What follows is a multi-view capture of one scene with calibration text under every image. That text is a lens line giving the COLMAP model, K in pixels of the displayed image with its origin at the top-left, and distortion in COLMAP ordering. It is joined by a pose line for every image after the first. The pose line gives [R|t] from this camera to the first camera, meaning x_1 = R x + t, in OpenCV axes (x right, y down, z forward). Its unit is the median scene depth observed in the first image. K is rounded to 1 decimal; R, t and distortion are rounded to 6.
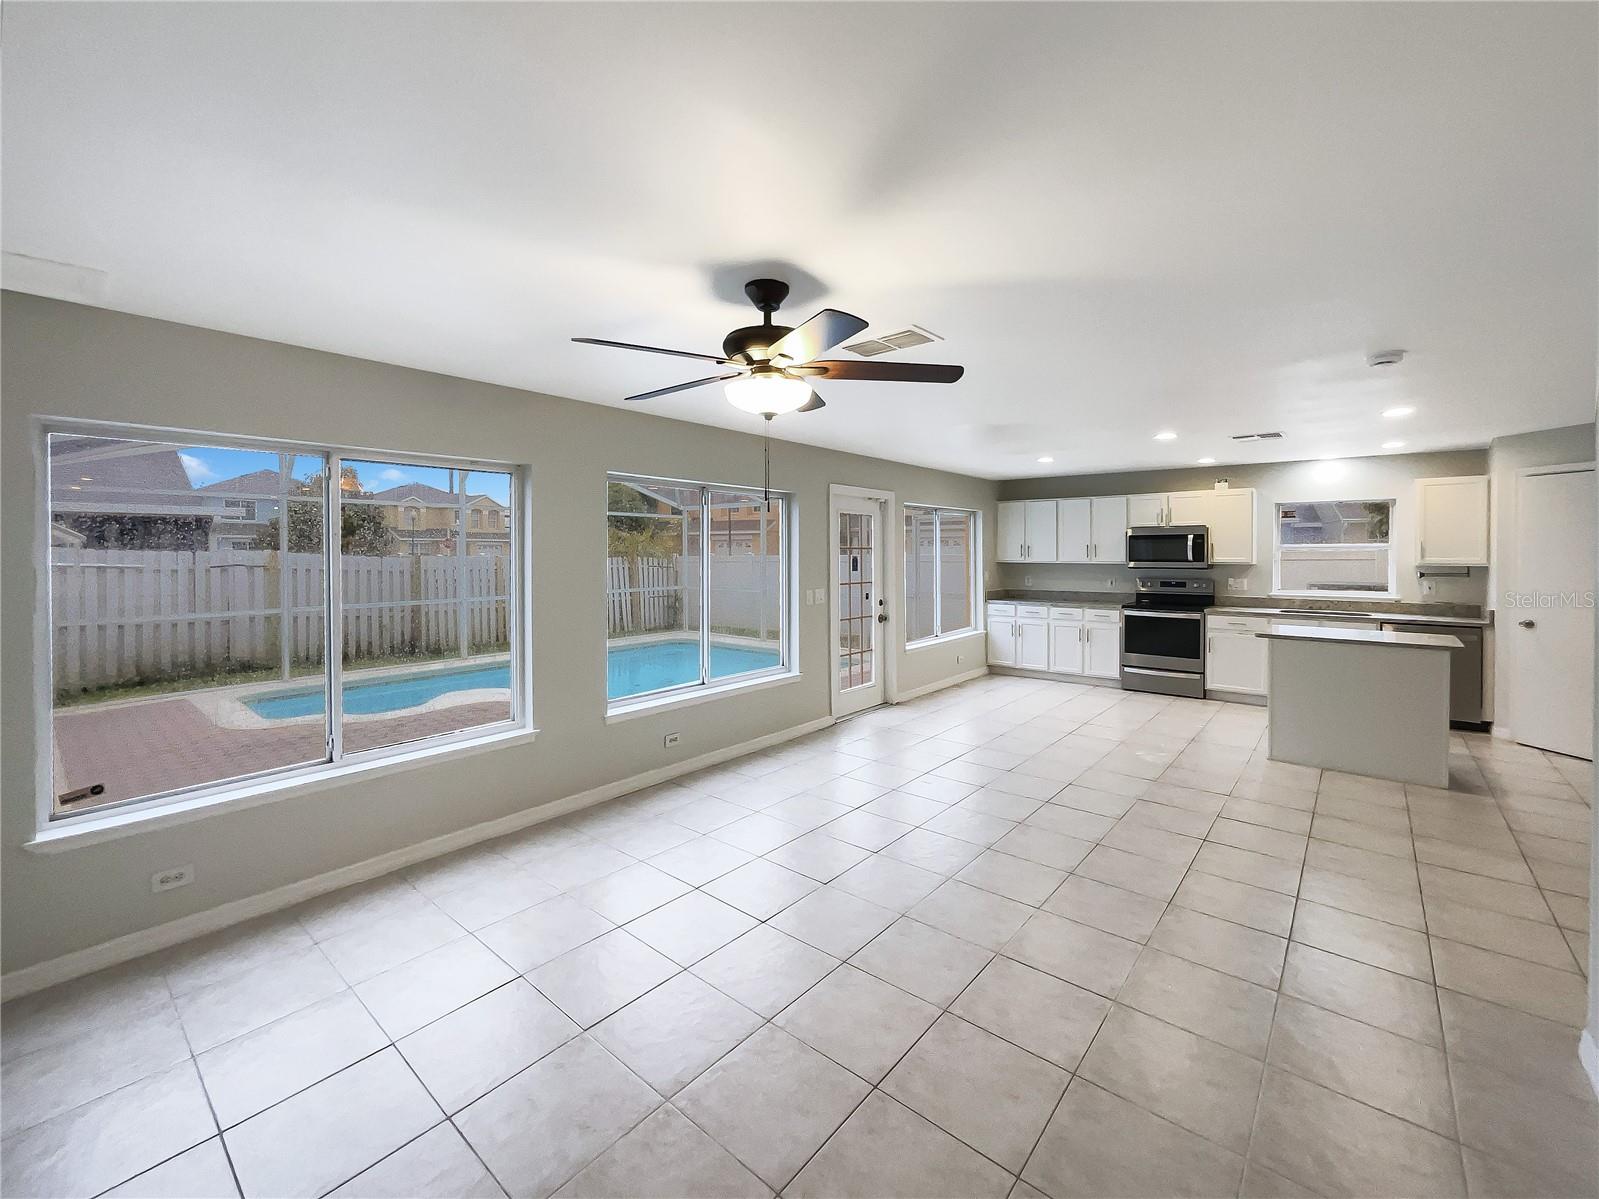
lens RADIAL K [[670.6, 0, 815.0], [0, 670.6, 561.9], [0, 0, 1]] dist [0.007286, 0.000404]
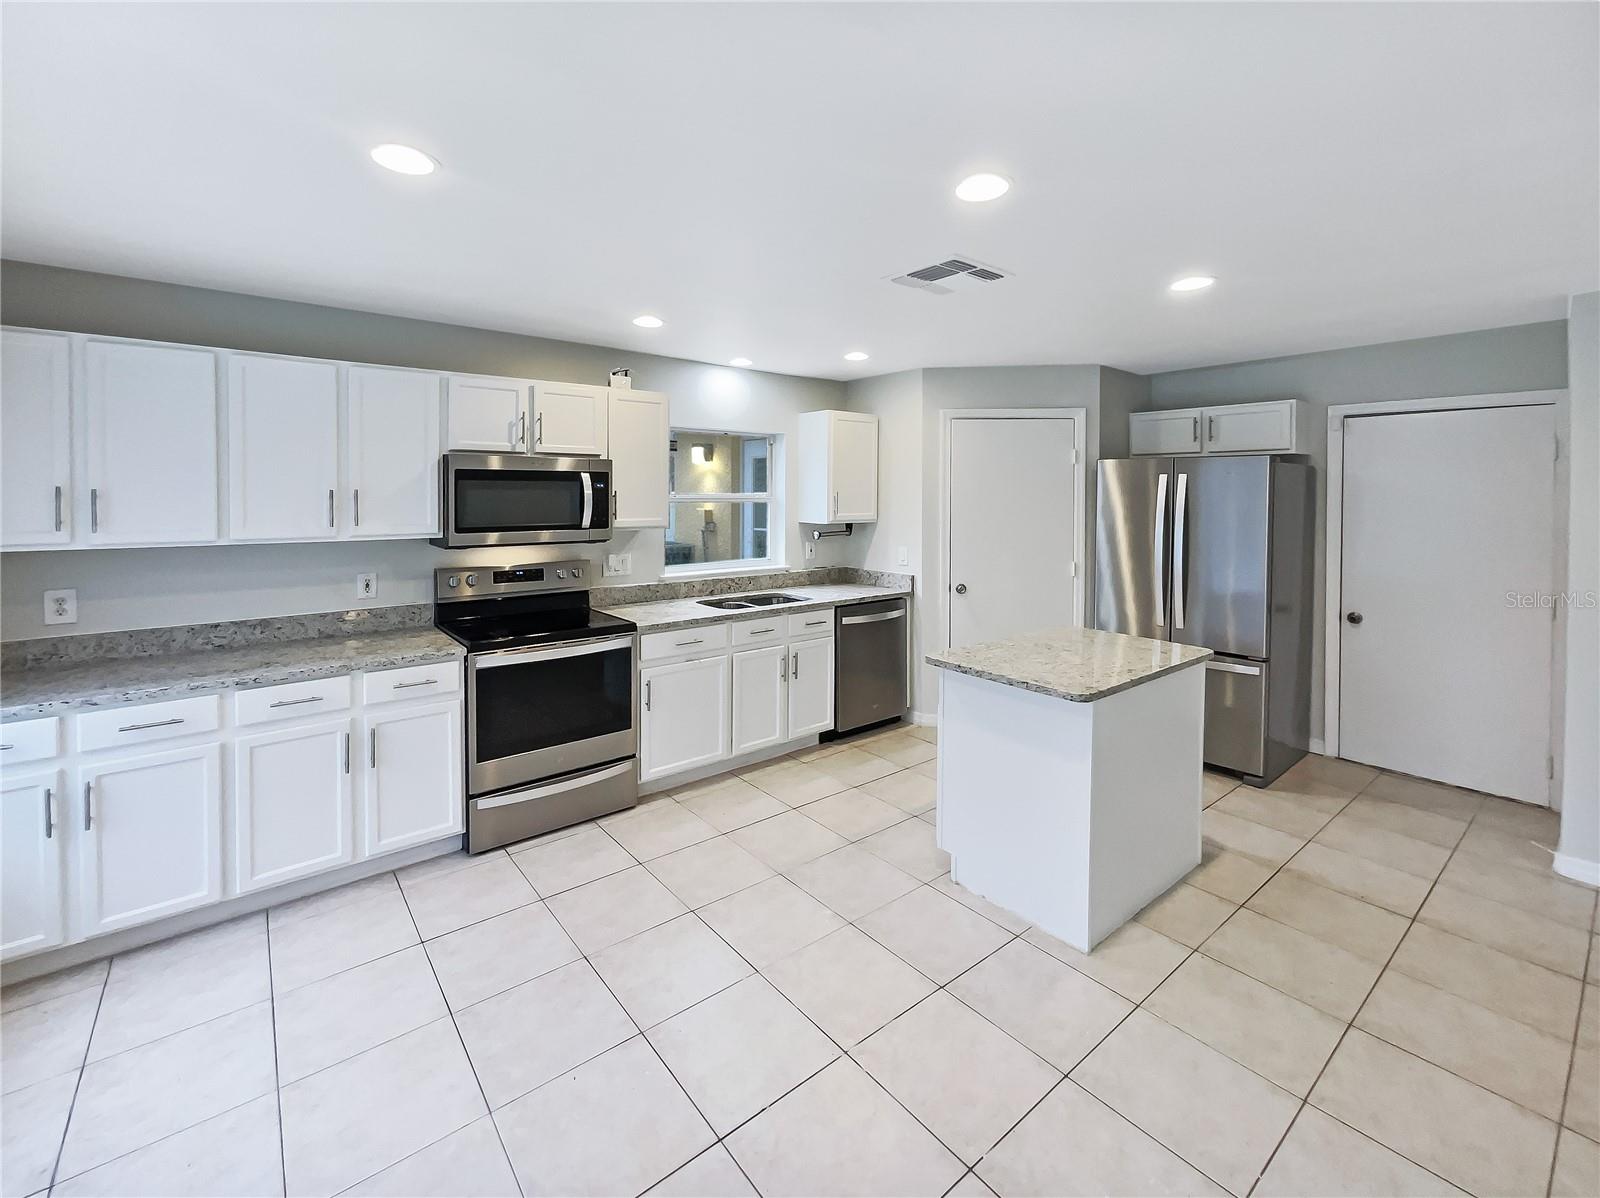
lens RADIAL K [[688.5, 0, 784.1], [0, 688.5, 500.8], [0, 0, 1]] dist [0.000644, 0.000071]
pose [[0.222231, -0.010795, 0.974934, 0.103091], [0.007436, 0.999928, 0.009377, -0.022904], [-0.974966, 0.005165, 0.222296, 0.715146]]
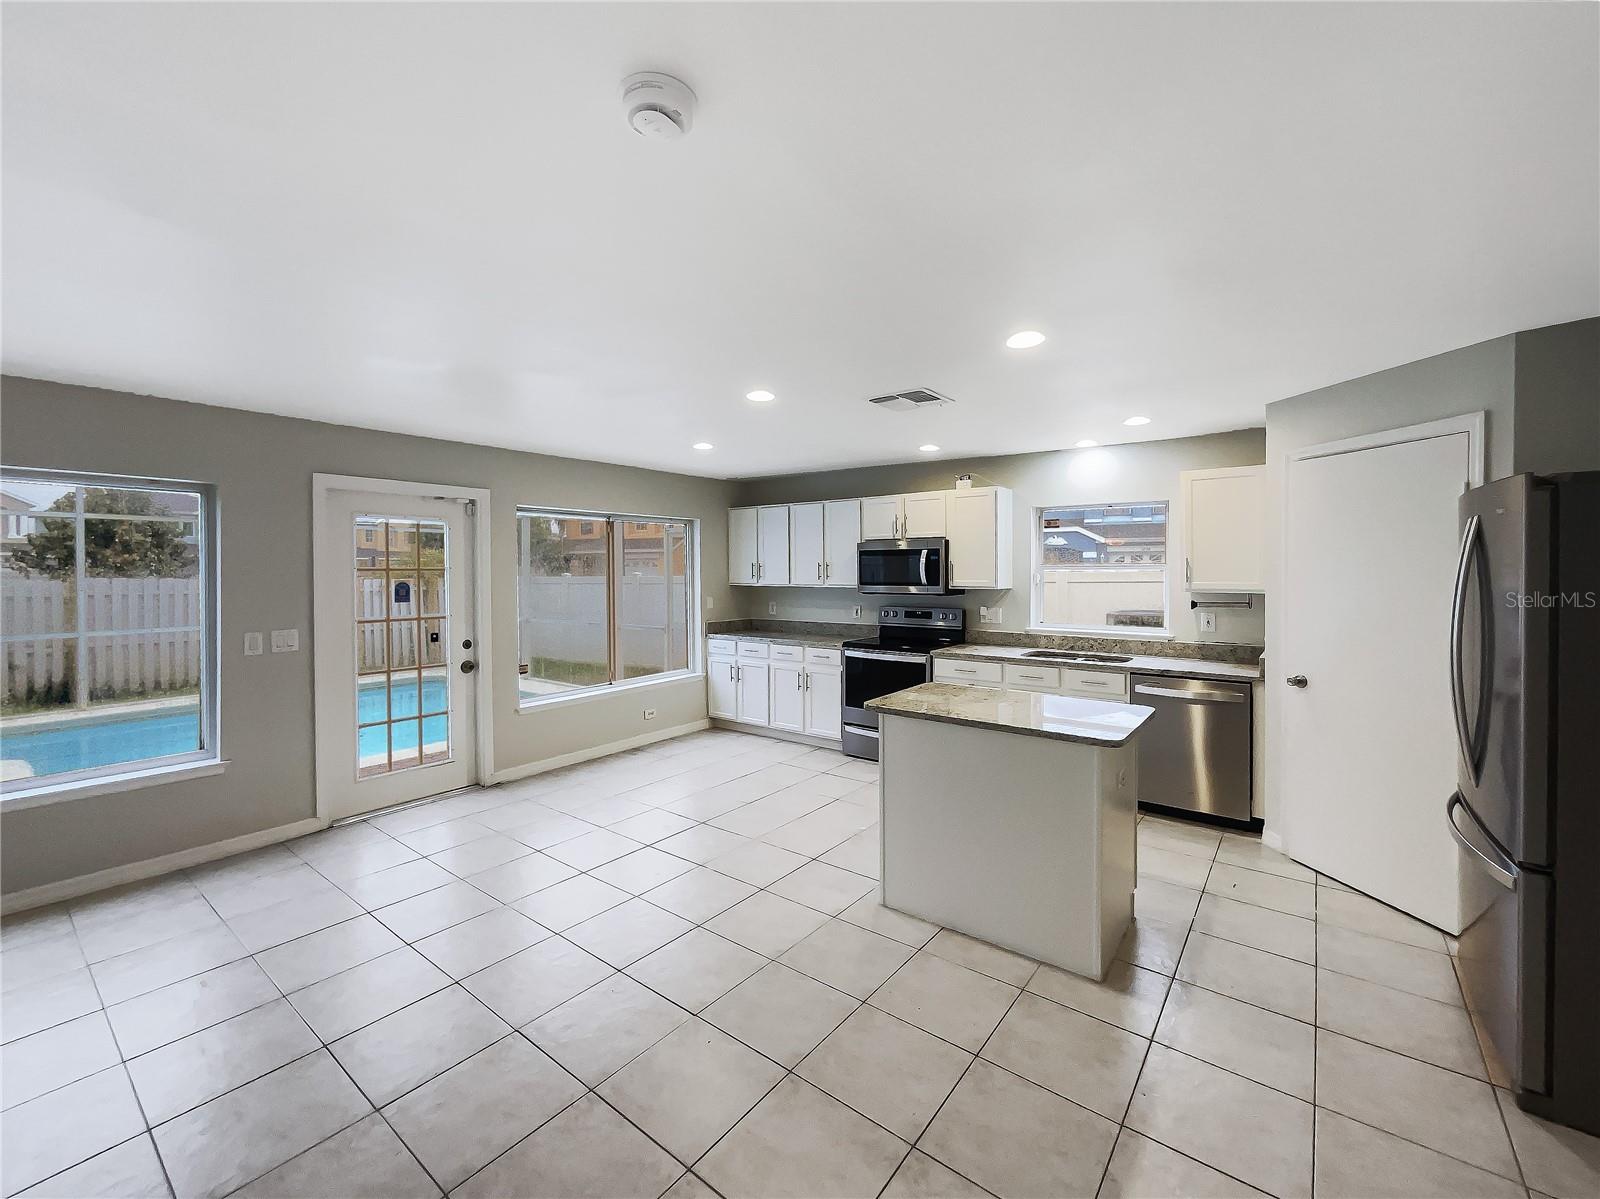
lens RADIAL K [[671.0, 0, 792.5], [0, 671.0, 585.9], [0, 0, 1]] dist [0.007286, 0.000404]
pose [[0.999735, -0.002194, 0.022895, 0.376815], [0.001959, 0.999945, 0.010293, -0.007700], [-0.022916, -0.010246, 0.999685, 0.242291]]
